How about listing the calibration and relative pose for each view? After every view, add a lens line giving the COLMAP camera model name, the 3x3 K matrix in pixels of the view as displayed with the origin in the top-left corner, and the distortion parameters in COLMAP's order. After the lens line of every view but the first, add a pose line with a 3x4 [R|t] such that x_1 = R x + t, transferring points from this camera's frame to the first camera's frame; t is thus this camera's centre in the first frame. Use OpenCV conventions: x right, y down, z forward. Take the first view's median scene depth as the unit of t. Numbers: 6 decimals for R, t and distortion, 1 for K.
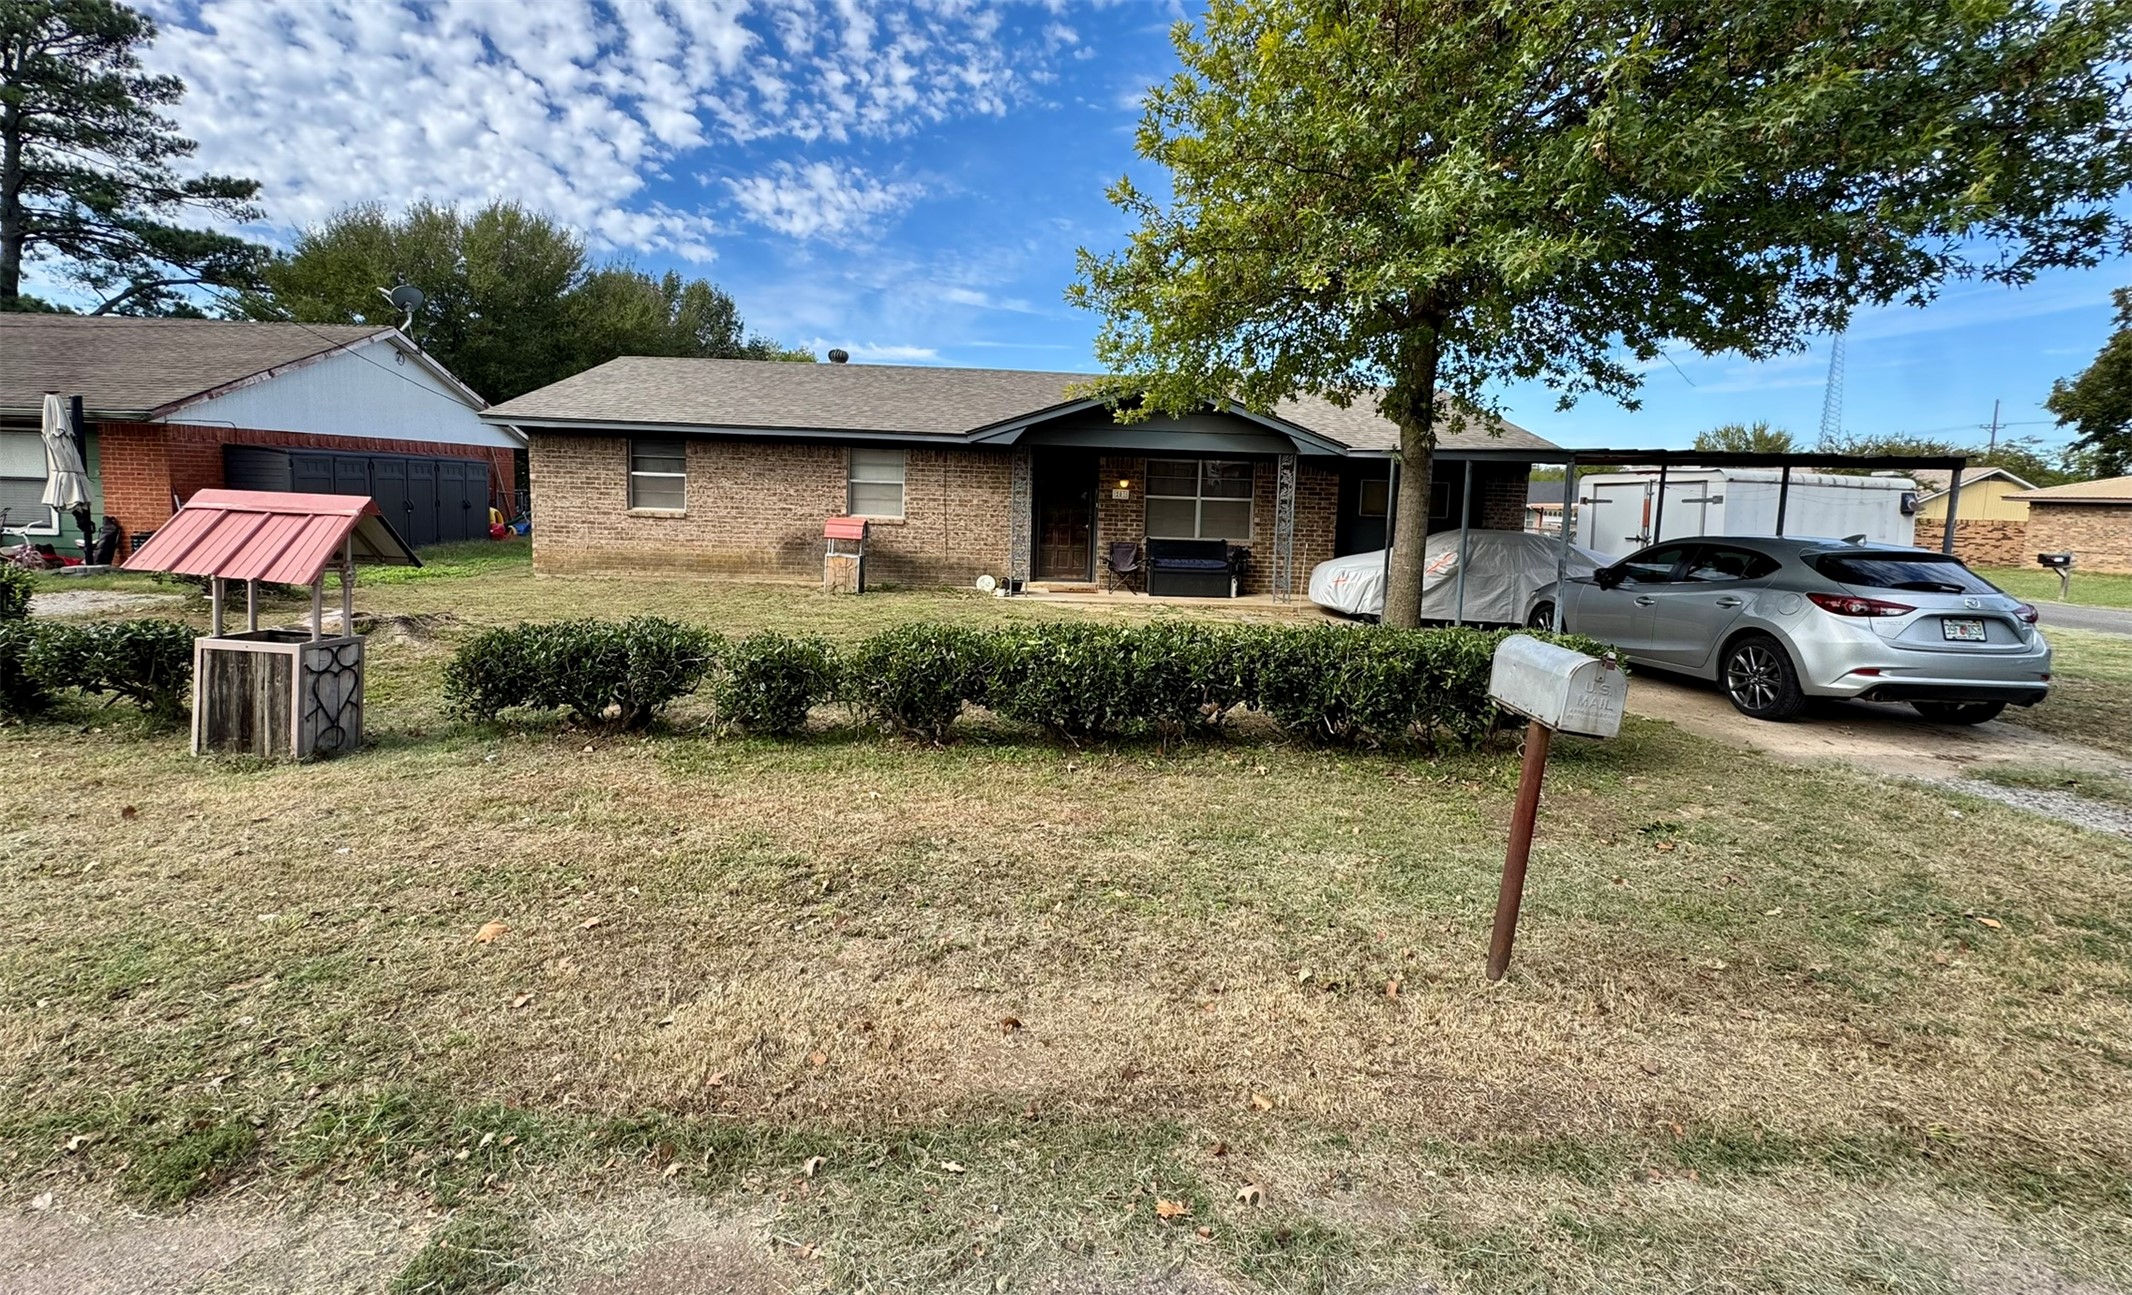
lens RADIAL K [[858.8, 0, 1067.5], [0, 858.8, 551.6], [0, 0, 1]] dist [-0.001952, 0.000151]
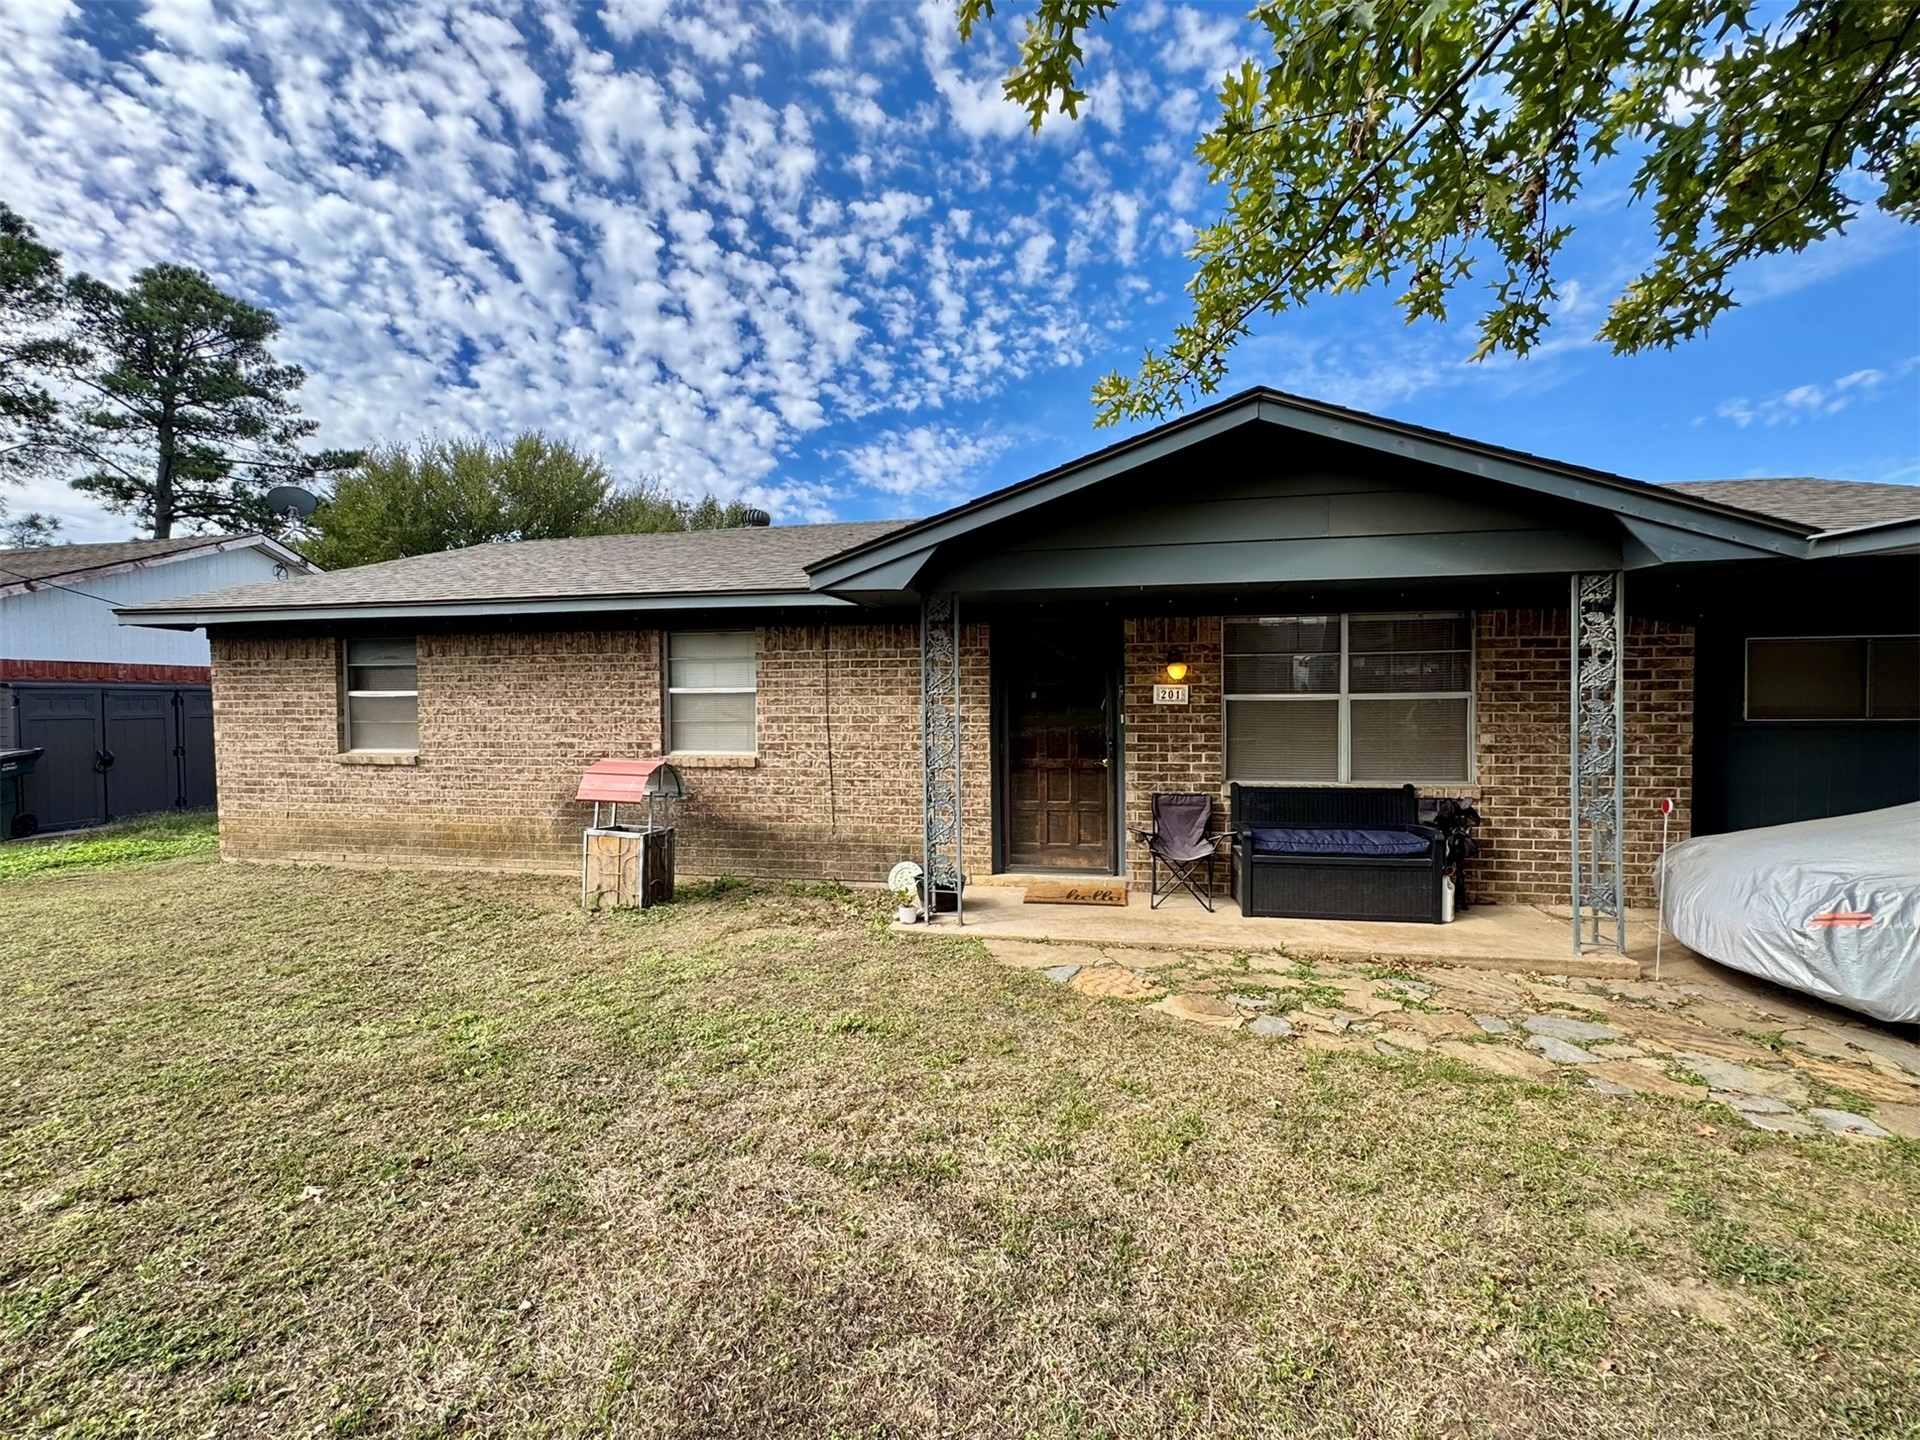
lens RADIAL K [[798.3, 0, 962.1], [0, 798.3, 729.5], [0, 0, 1]] dist [-0.002258, -0.000327]
pose [[0.971766, -0.032014, -0.233765, 0.052409], [0.020833, 0.998525, -0.050144, -0.027358], [0.235026, 0.043858, 0.970999, 0.542284]]
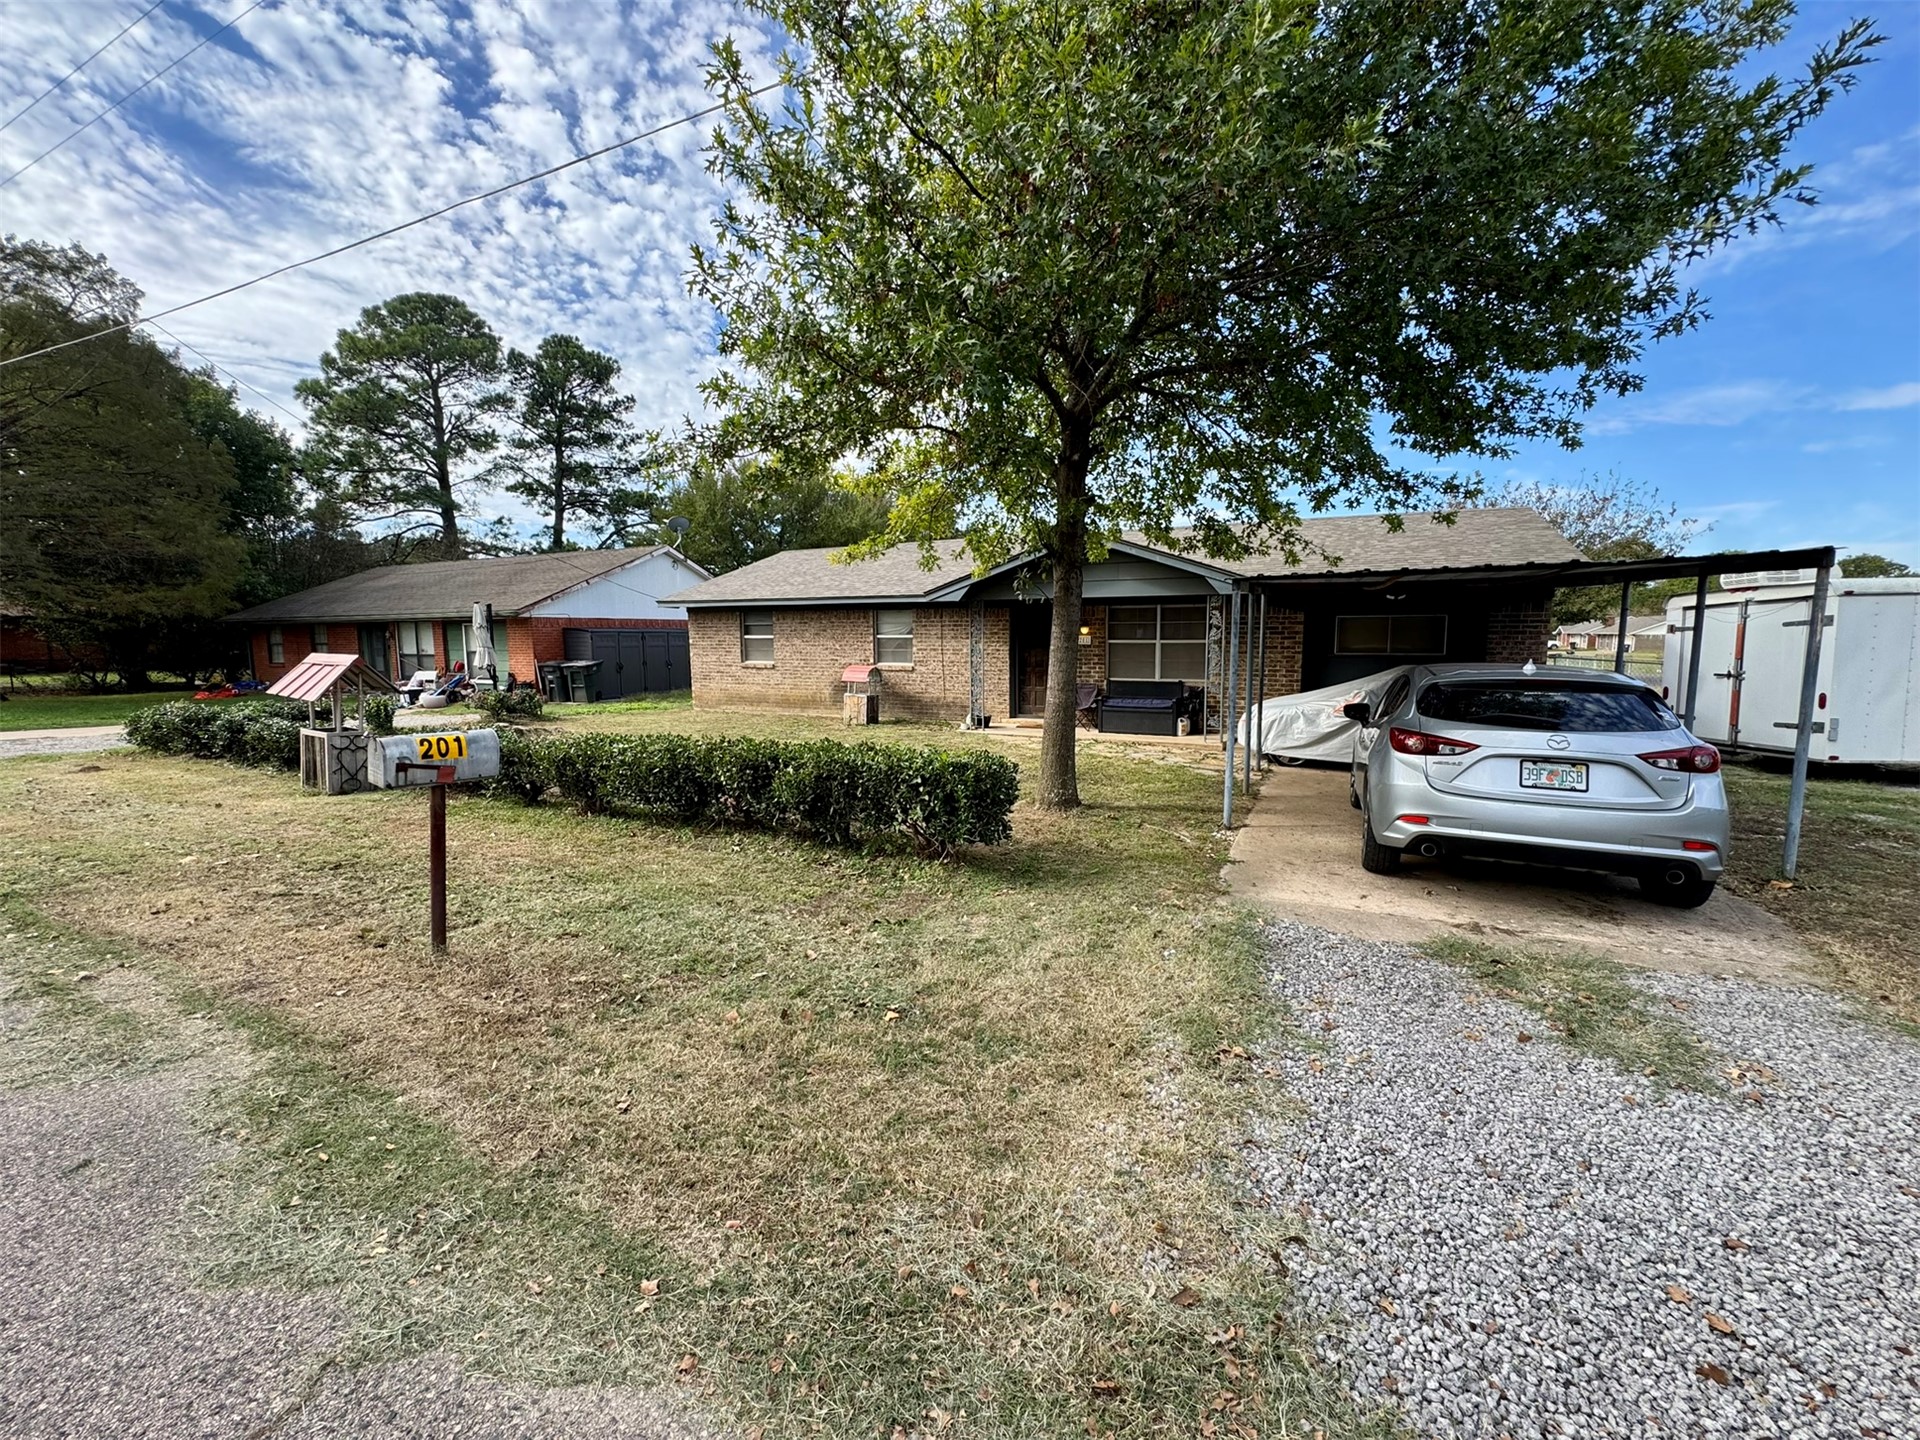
lens RADIAL K [[769.2, 0, 960.0], [0, 769.2, 720.6], [0, 0, 1]] dist [-0.005207, 0.000381]
pose [[0.884285, 0.015453, -0.466692, 0.387841], [-0.002642, 0.999602, 0.028093, 0.009475], [0.466940, -0.023610, 0.883974, 0.049839]]
